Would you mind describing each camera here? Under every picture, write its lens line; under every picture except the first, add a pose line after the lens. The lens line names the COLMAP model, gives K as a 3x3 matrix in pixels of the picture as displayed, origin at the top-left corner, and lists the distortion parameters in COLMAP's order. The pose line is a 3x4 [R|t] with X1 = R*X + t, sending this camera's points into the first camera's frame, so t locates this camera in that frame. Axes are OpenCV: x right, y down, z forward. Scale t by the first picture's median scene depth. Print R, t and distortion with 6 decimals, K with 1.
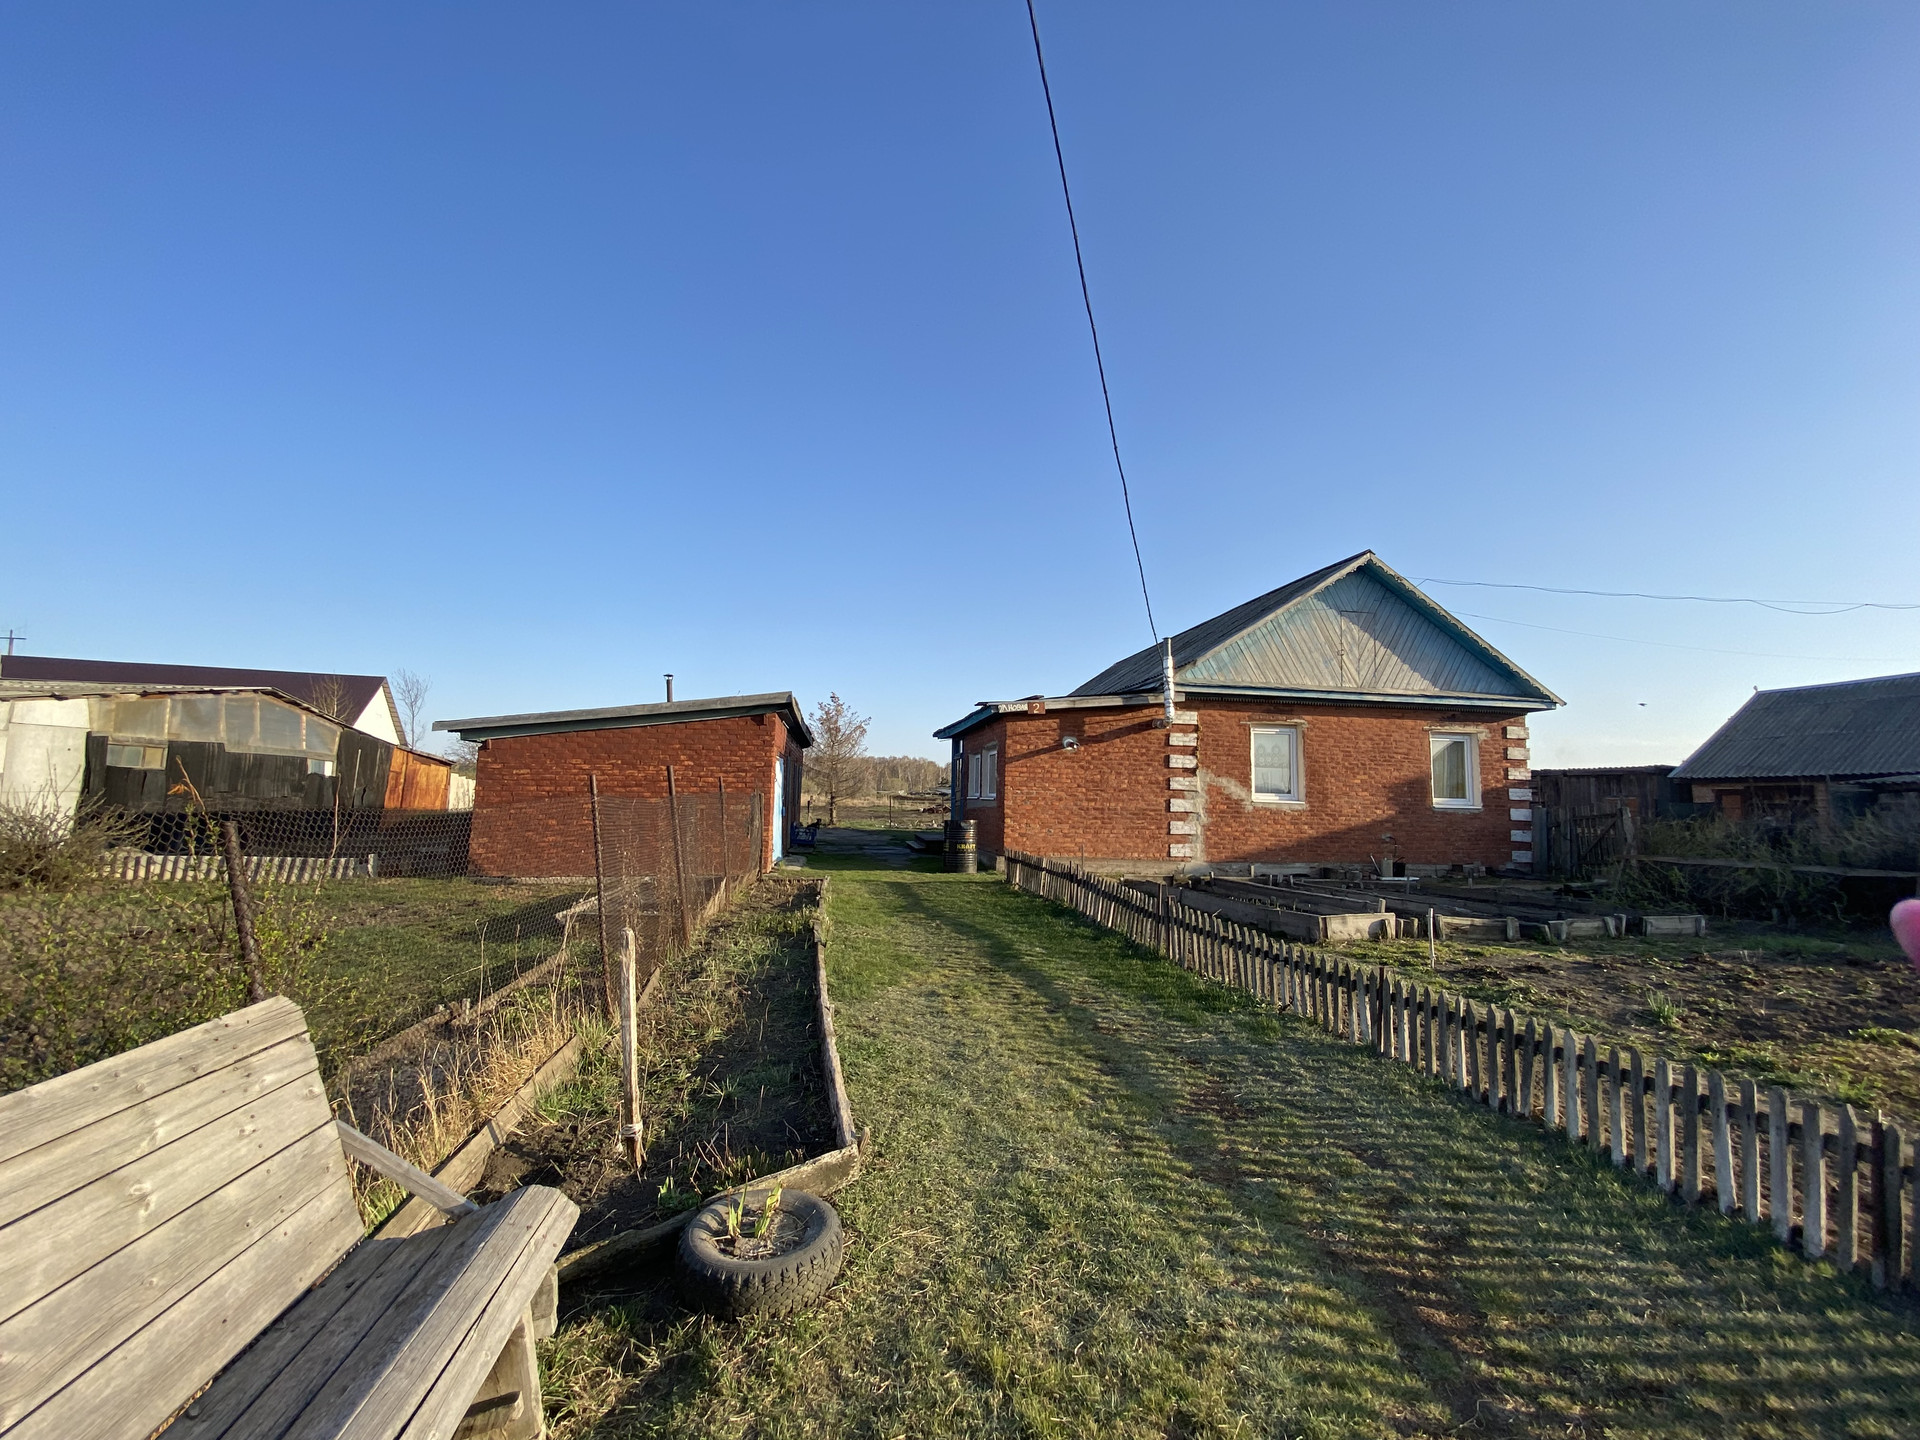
lens RADIAL K [[814.6, 0, 952.9], [0, 814.6, 719.6], [0, 0, 1]] dist [0.055846, -0.031377]
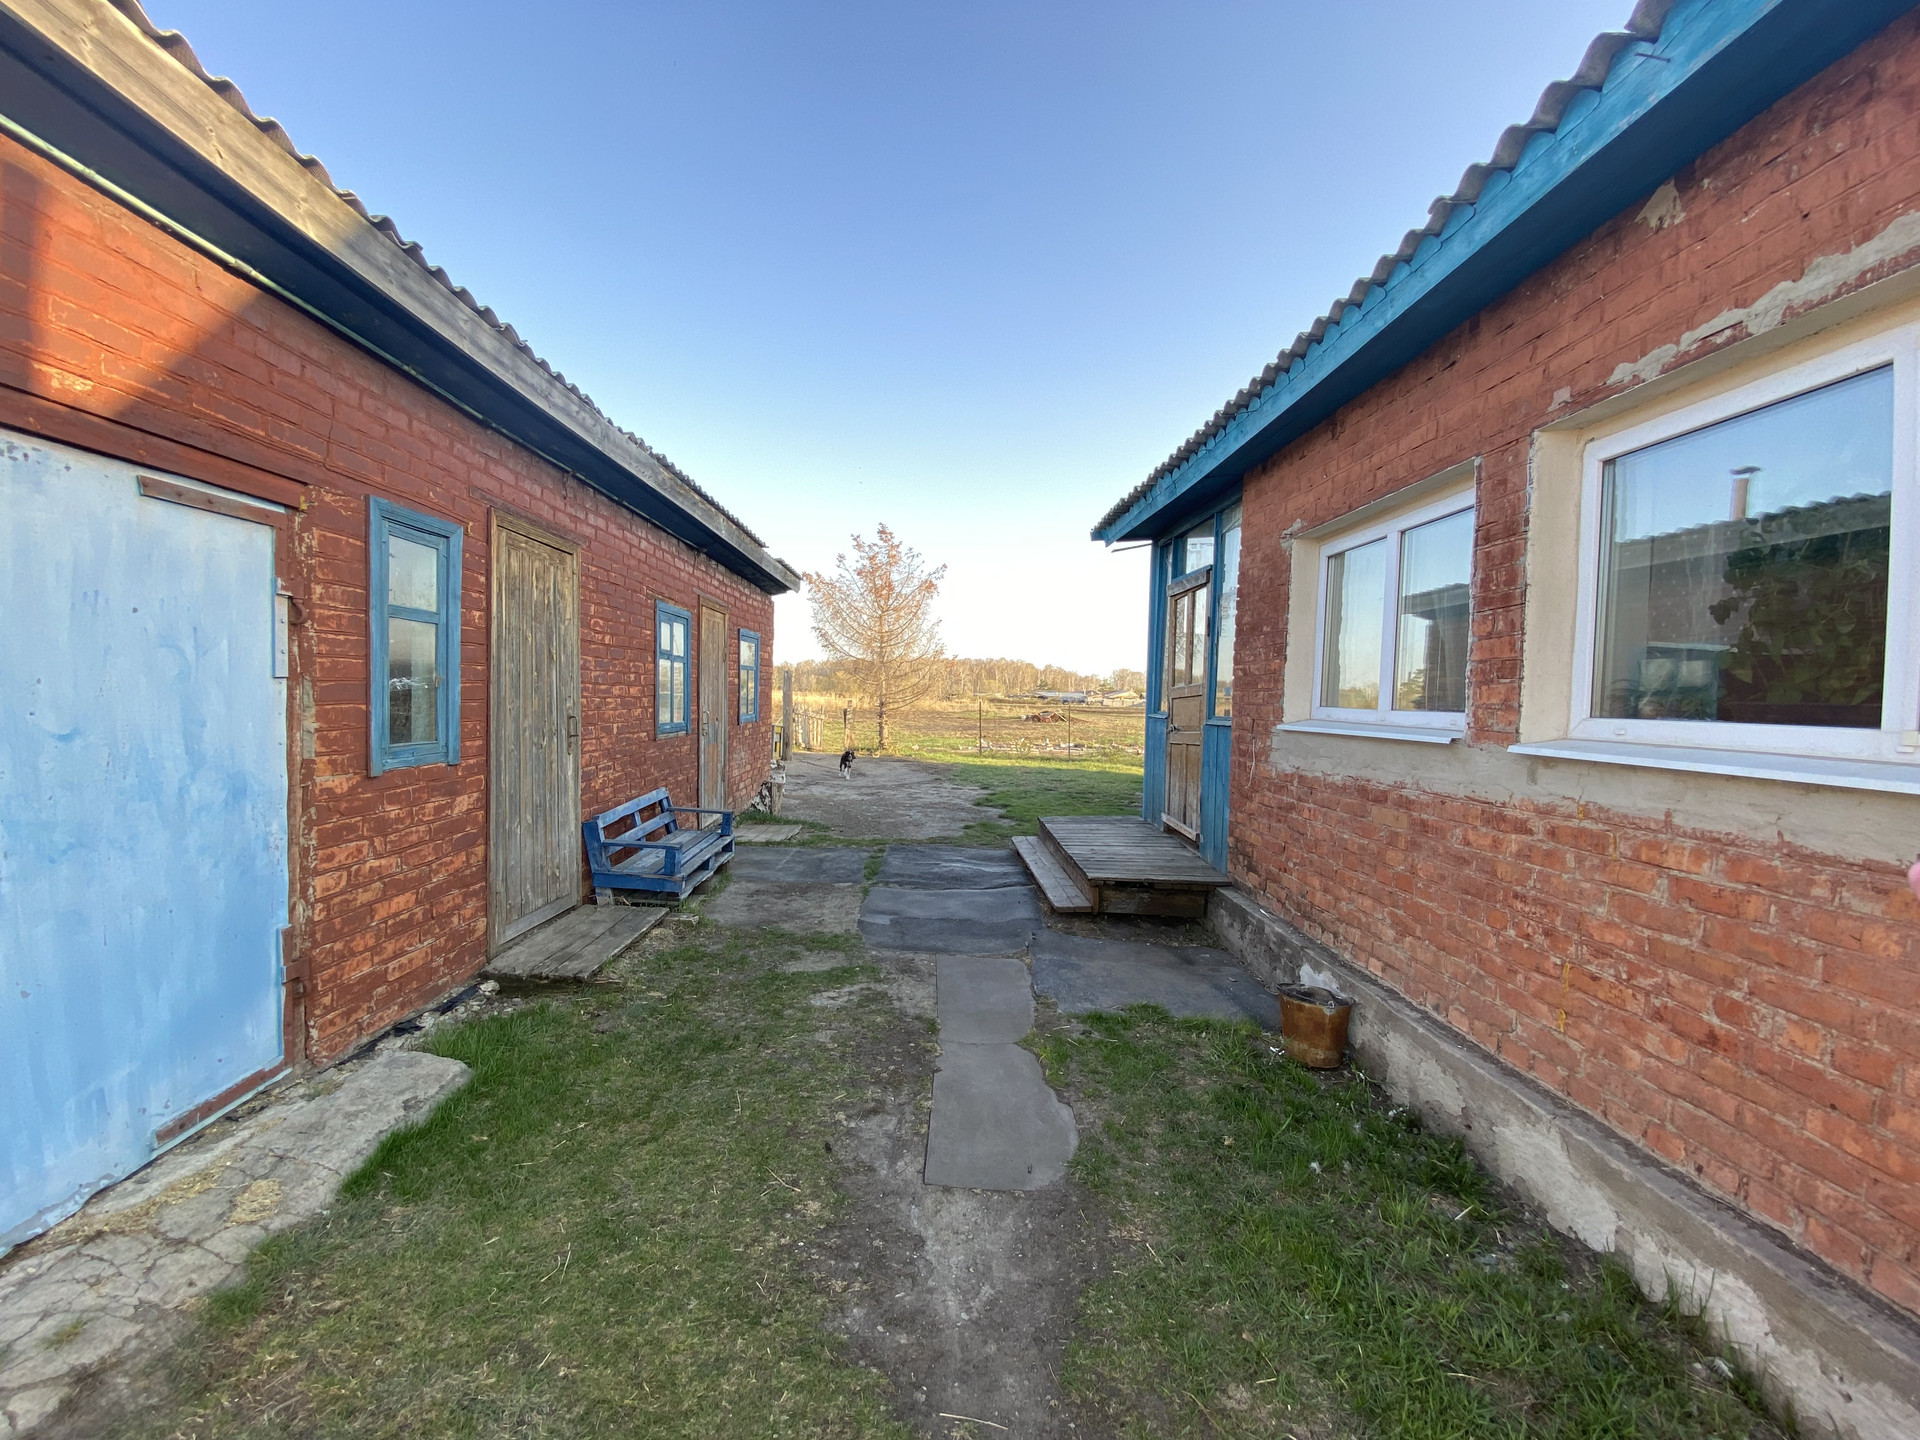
lens RADIAL K [[777.8, 0, 960.4], [0, 777.8, 717.3], [0, 0, 1]] dist [0.049546, -0.035130]
pose [[0.993744, 0.014267, -0.110763, -0.062395], [-0.001109, 0.993018, 0.117954, 0.084403], [0.111673, -0.117093, 0.986822, 0.978451]]
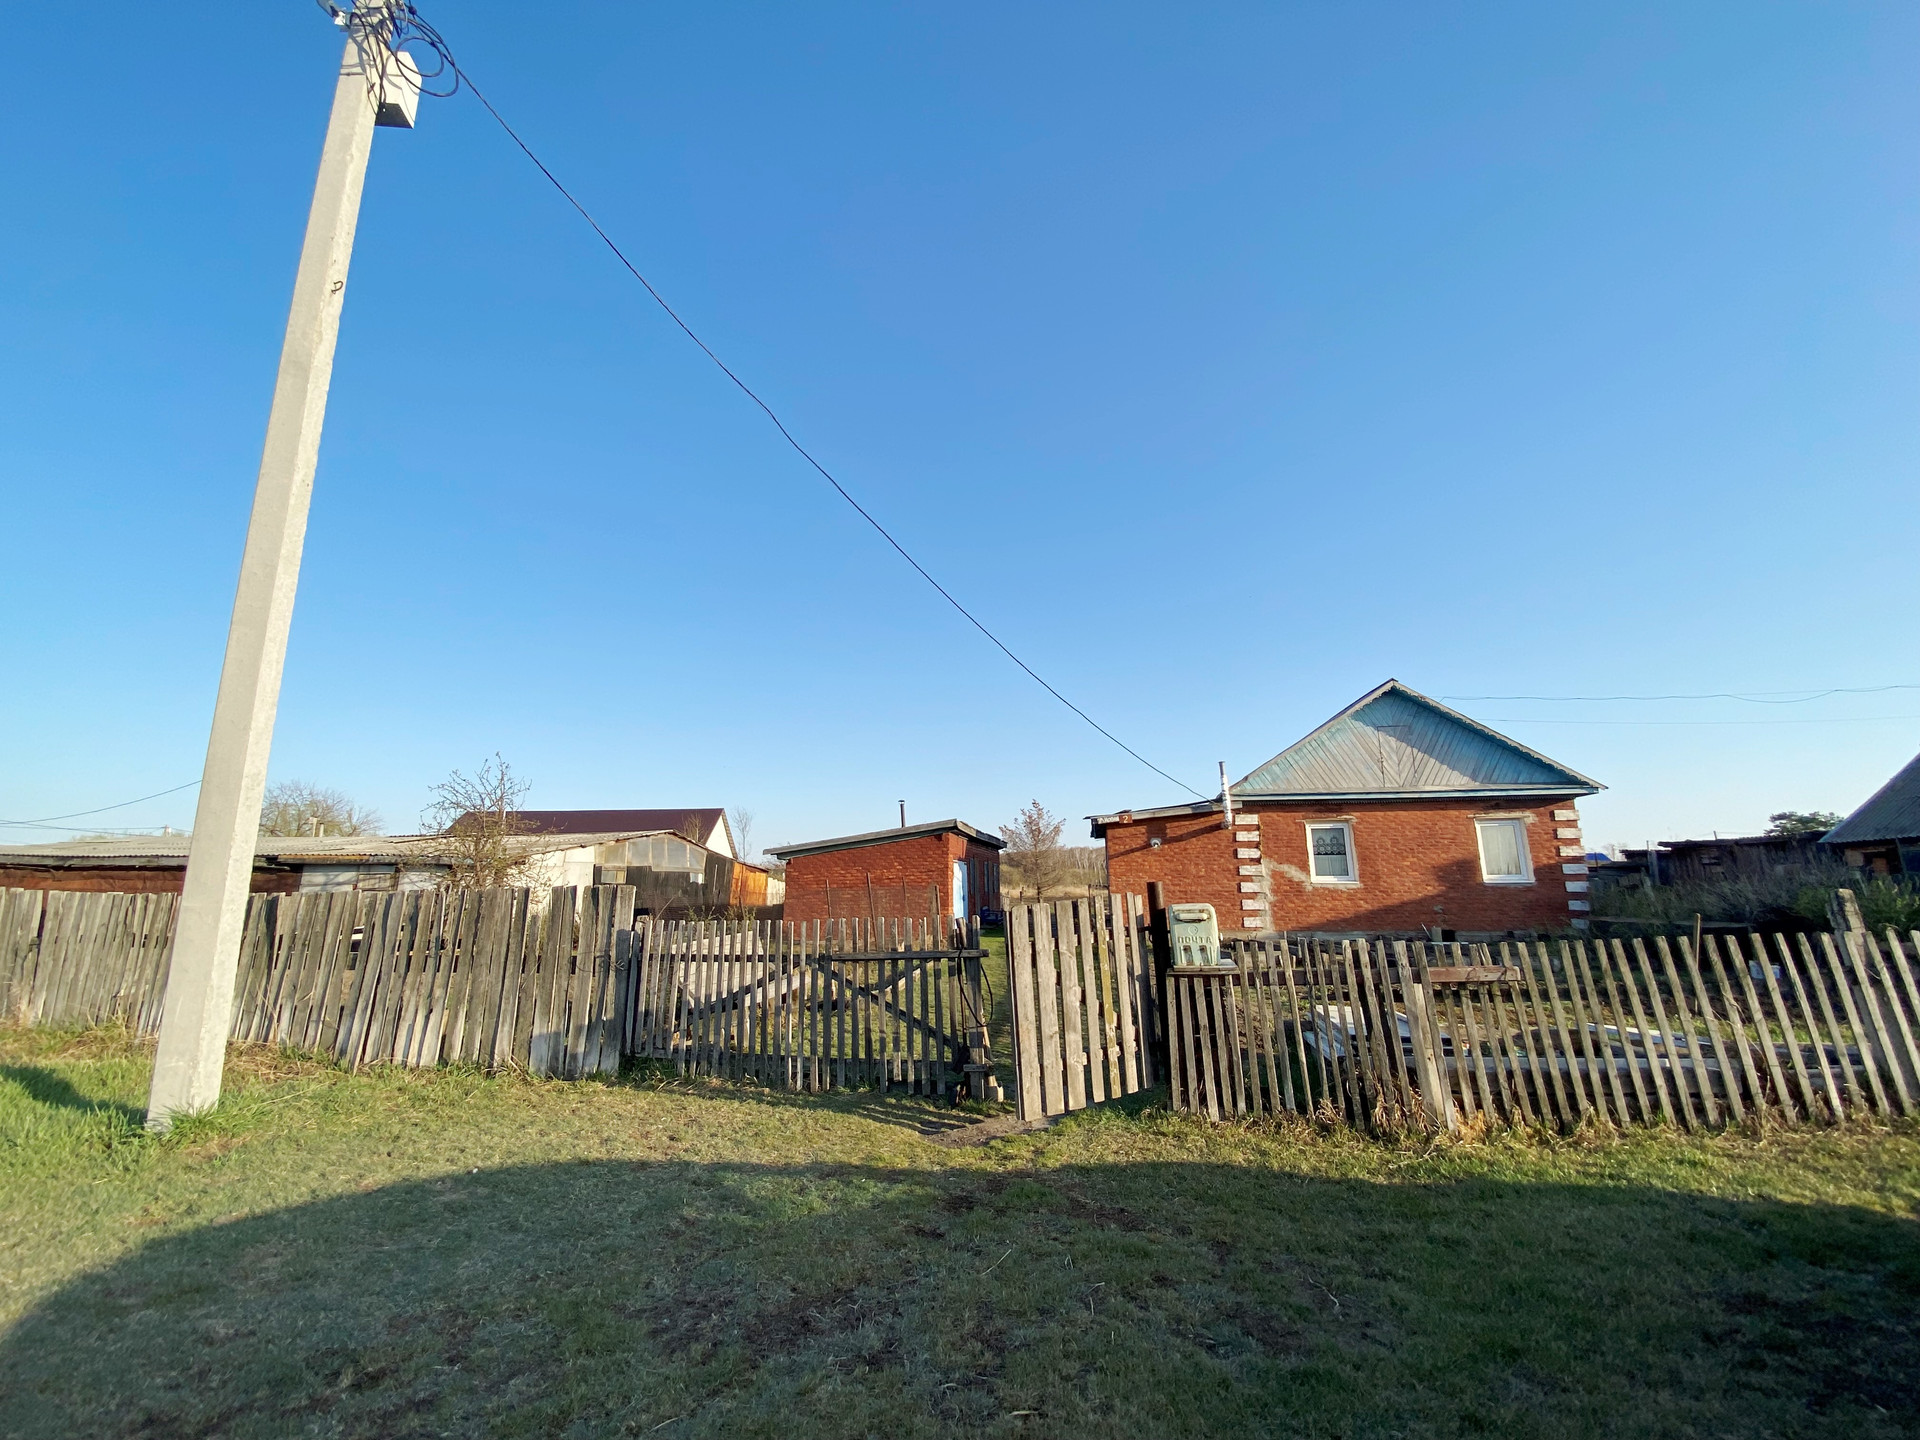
lens RADIAL K [[789.6, 0, 946.1], [0, 789.6, 713.8], [0, 0, 1]] dist [0.049360, -0.037538]
pose [[0.945928, -0.097488, -0.309380, 0.241782], [0.059967, 0.989885, -0.128573, -0.036200], [0.318786, 0.103069, 0.942206, -0.390734]]
